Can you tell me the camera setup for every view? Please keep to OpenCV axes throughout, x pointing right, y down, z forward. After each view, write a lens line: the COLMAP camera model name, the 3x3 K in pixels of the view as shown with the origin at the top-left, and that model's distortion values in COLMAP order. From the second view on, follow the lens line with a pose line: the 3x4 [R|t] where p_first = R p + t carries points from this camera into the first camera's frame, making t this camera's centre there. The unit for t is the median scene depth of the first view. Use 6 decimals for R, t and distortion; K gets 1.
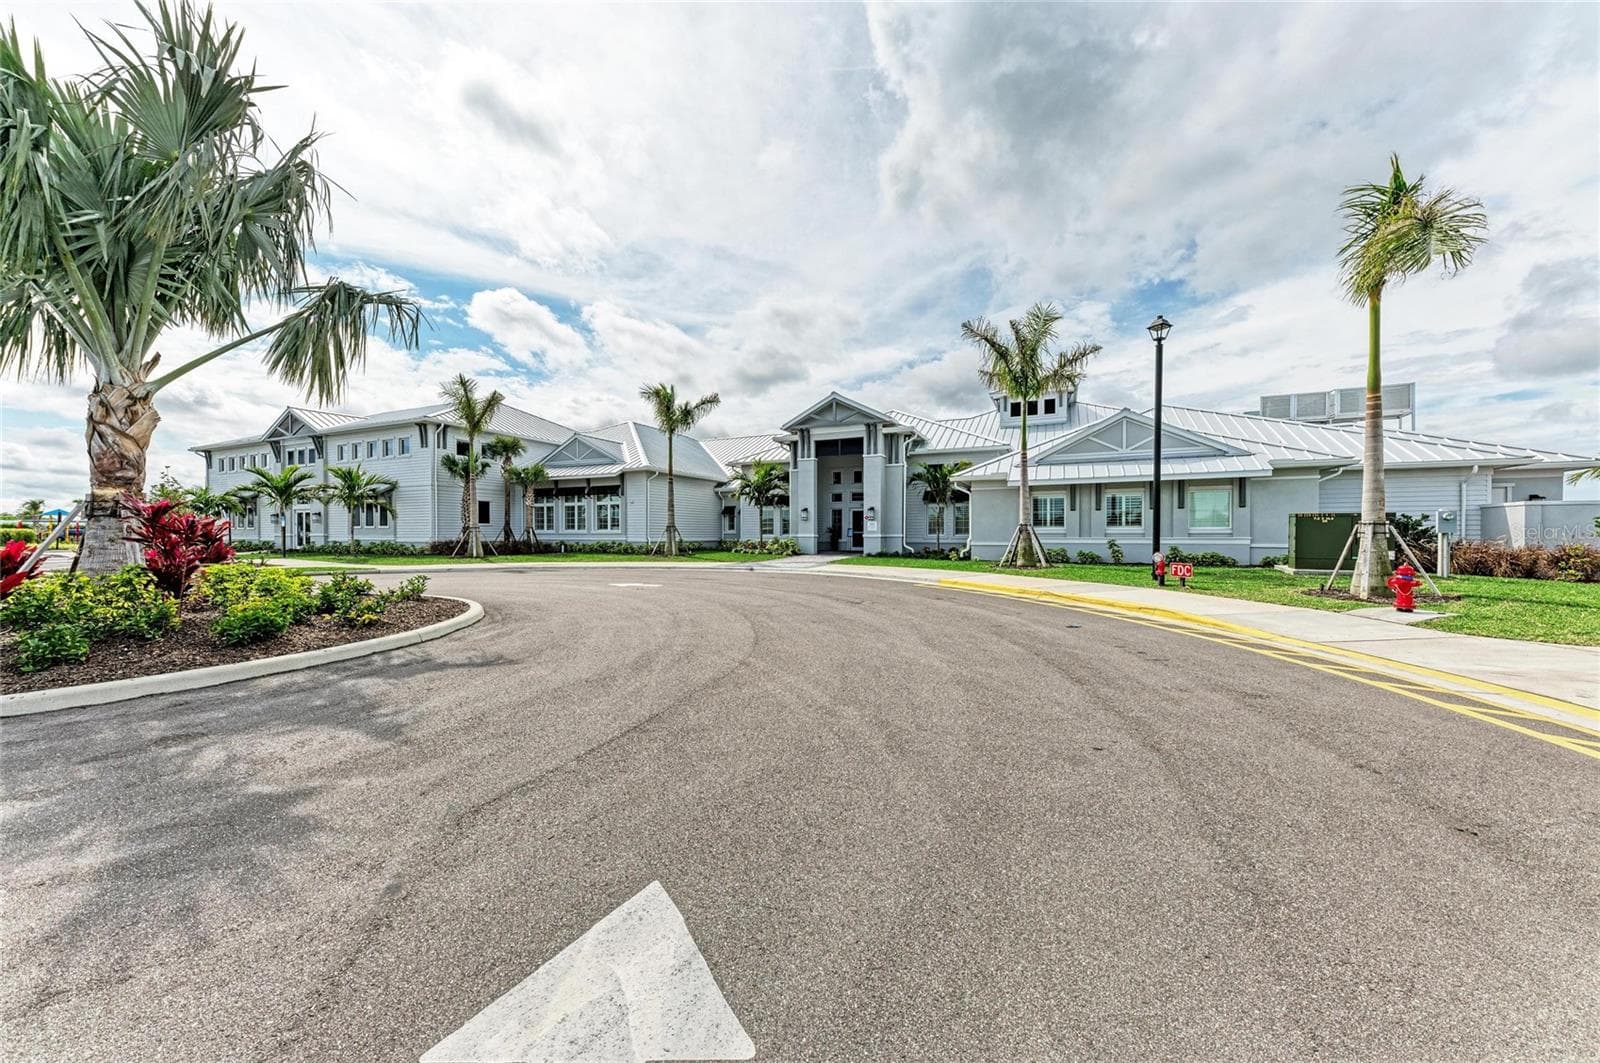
lens RADIAL K [[581.2, 0, 799.4], [0, 581.2, 539.8], [0, 0, 1]] dist [-0.006334, 0.000431]
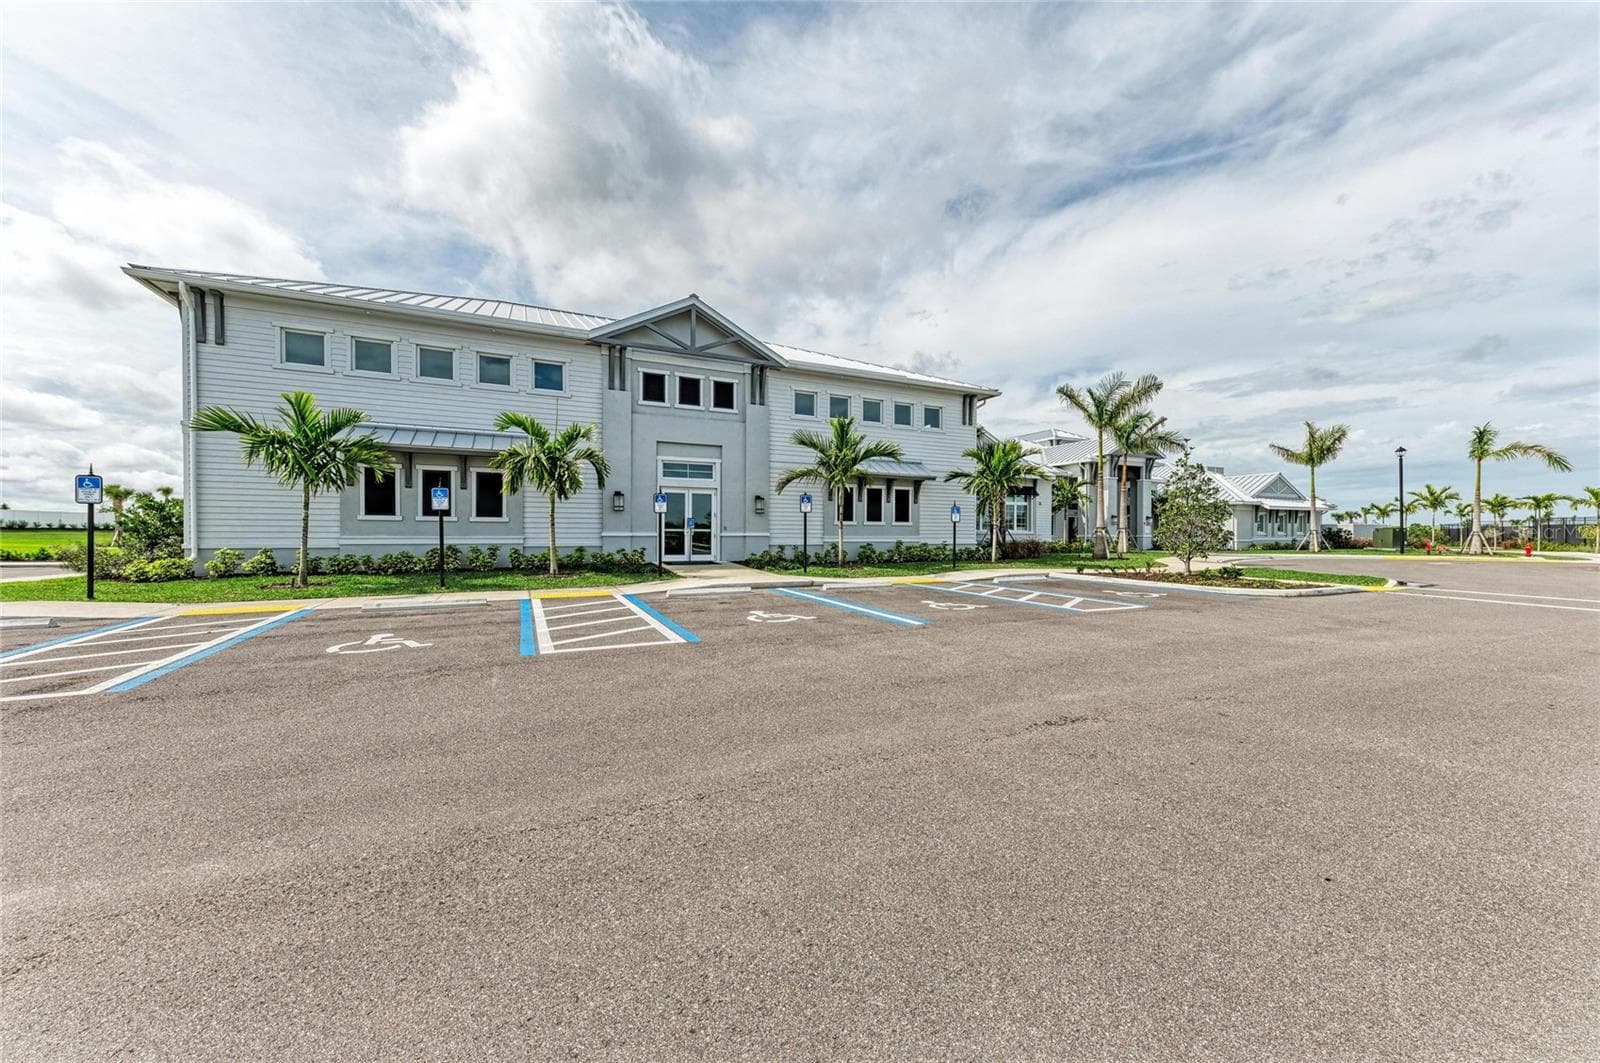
lens RADIAL K [[581.2, 0, 799.4], [0, 581.2, 539.8], [0, 0, 1]] dist [-0.006334, 0.000431]
pose [[0.642254, -0.007246, 0.766458, -1.354156], [0.008788, 0.999959, 0.002090, -0.003237], [-0.766442, 0.005393, 0.642291, 0.629275]]
